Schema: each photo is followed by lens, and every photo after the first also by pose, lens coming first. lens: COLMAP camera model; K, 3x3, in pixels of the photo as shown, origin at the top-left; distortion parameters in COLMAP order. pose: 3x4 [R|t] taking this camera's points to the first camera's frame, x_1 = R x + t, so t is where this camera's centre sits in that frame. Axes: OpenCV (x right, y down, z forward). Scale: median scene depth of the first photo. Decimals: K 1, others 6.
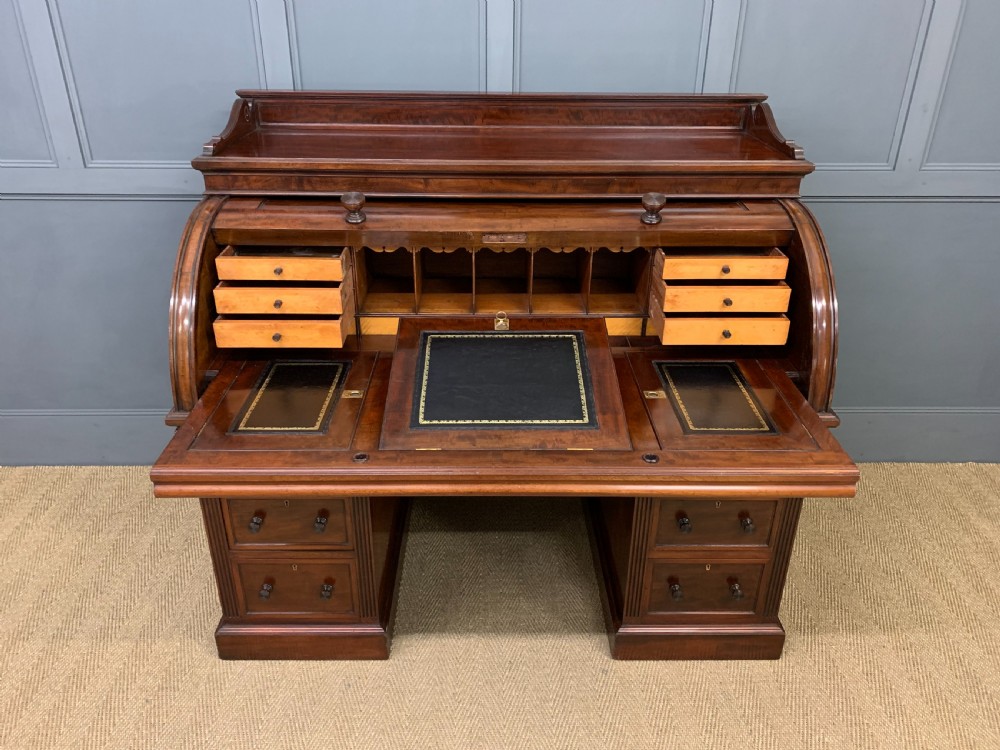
lens RADIAL K [[768.1, 0, 495.3], [0, 768.1, 368.4], [0, 0, 1]] dist [0.033542, -0.019668]
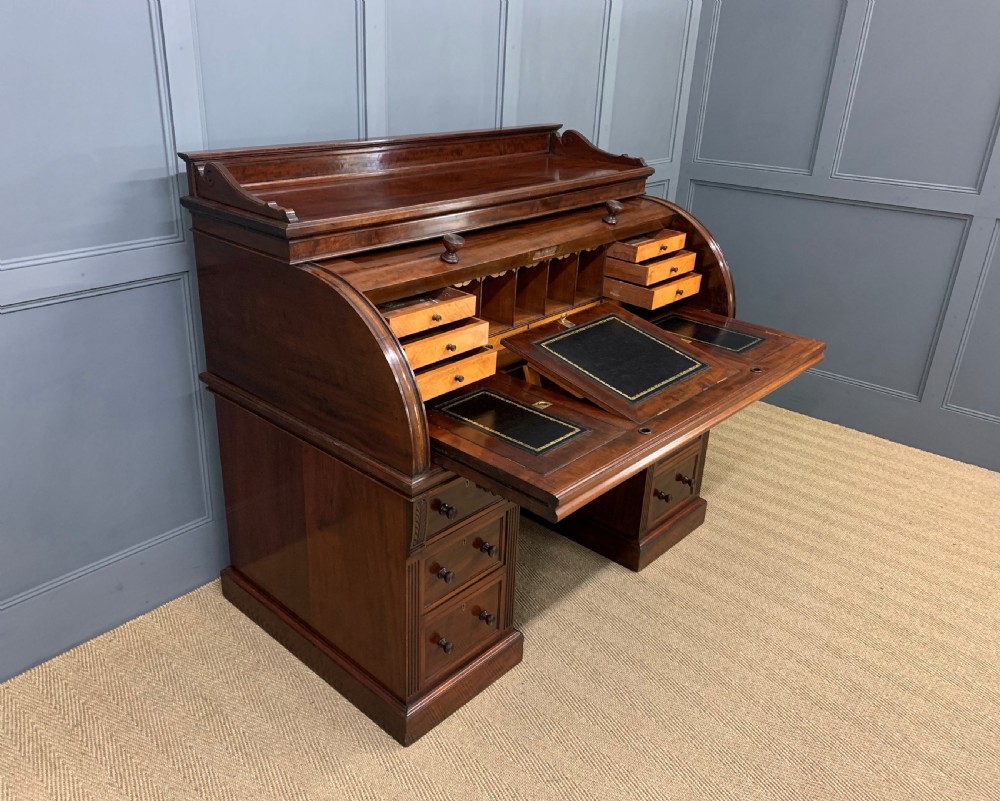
lens RADIAL K [[823.5, 0, 459.9], [0, 823.5, 398.7], [0, 0, 1]] dist [0.040222, -0.027761]
pose [[0.697509, -0.278688, 0.660162, -0.830574], [0.298097, 0.950622, 0.086345, -0.089090], [-0.651628, 0.136566, 0.746144, 0.143972]]
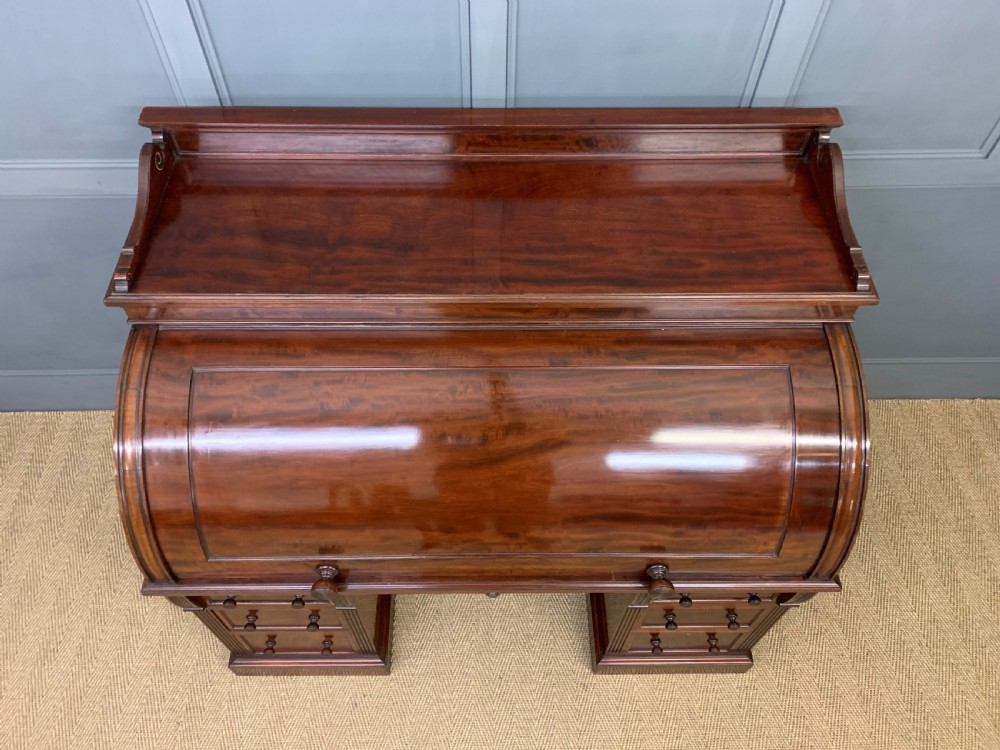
lens RADIAL K [[768.1, 0, 491.4], [0, 768.1, 370.2], [0, 0, 1]] dist [0.033542, -0.019668]
pose [[0.999994, -0.002367, -0.002475, 0.010153], [0.003252, 0.882797, 0.469744, -0.508107], [0.001074, -0.469749, 0.882799, 0.224141]]
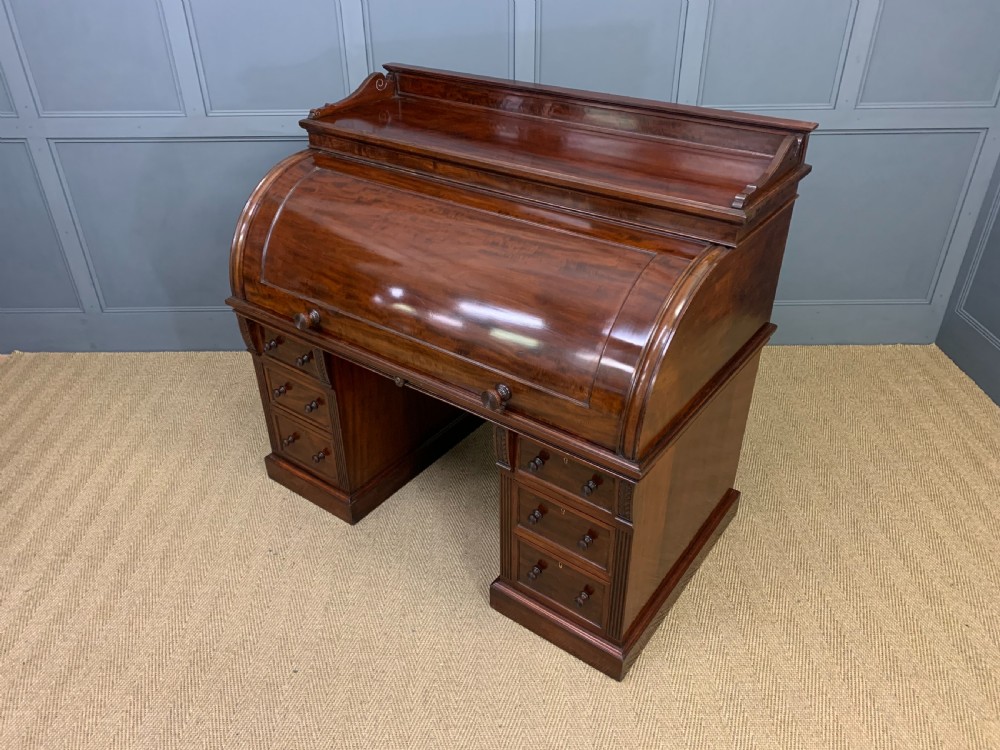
lens RADIAL K [[768.1, 0, 493.4], [0, 768.1, 368.9], [0, 0, 1]] dist [0.033542, -0.019668]
pose [[0.999763, -0.006801, -0.020680, -0.025143], [0.008740, 0.995424, 0.095158, 0.049776], [0.019938, -0.095316, 0.995247, -0.366038]]
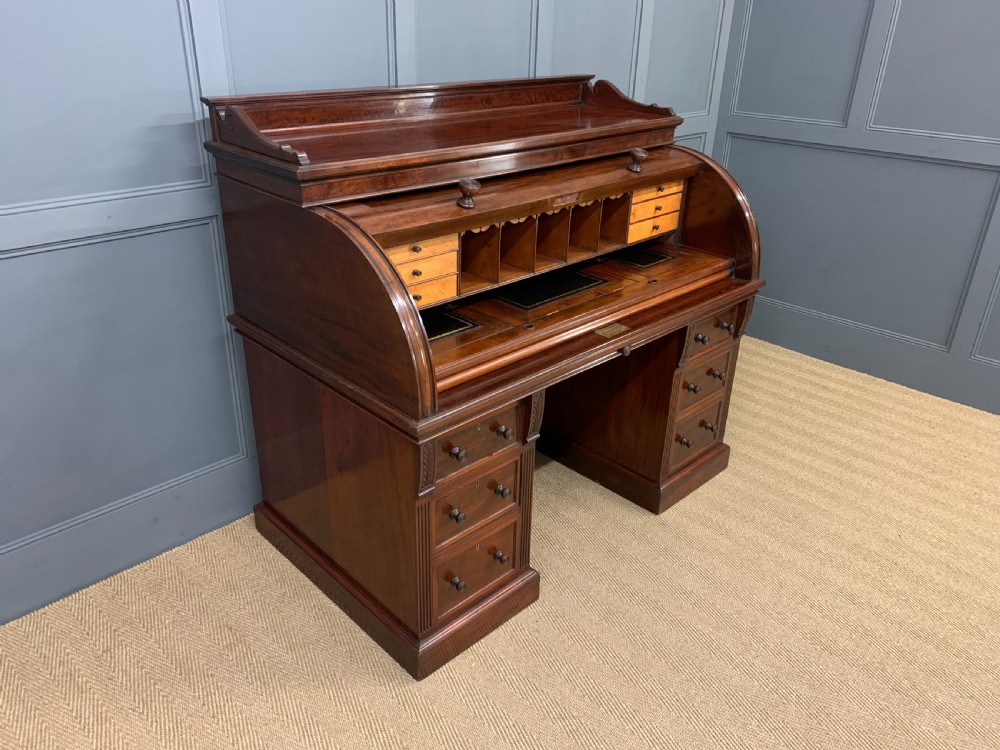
lens RADIAL K [[768.1, 0, 494.6], [0, 768.1, 368.0], [0, 0, 1]] dist [0.033542, -0.019668]
pose [[0.724648, -0.288553, 0.625798, -0.754379], [0.289136, 0.951624, 0.103983, -0.065639], [-0.625529, 0.105590, 0.773023, 0.148594]]
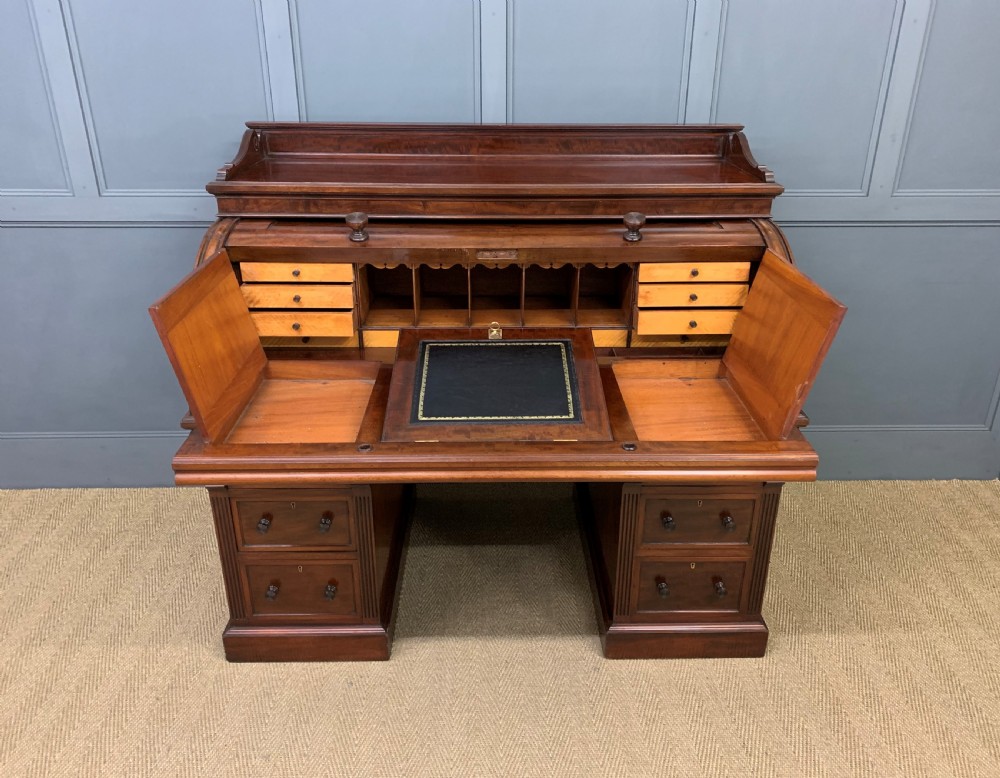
lens RADIAL K [[799.1, 0, 505.2], [0, 799.1, 384.6], [0, 0, 1]] dist [0.037131, -0.025574]
pose [[0.999944, -0.005988, 0.008763, 0.010173], [0.006351, 0.999097, -0.042018, 0.050783], [-0.008503, 0.042072, 0.999078, -0.095667]]
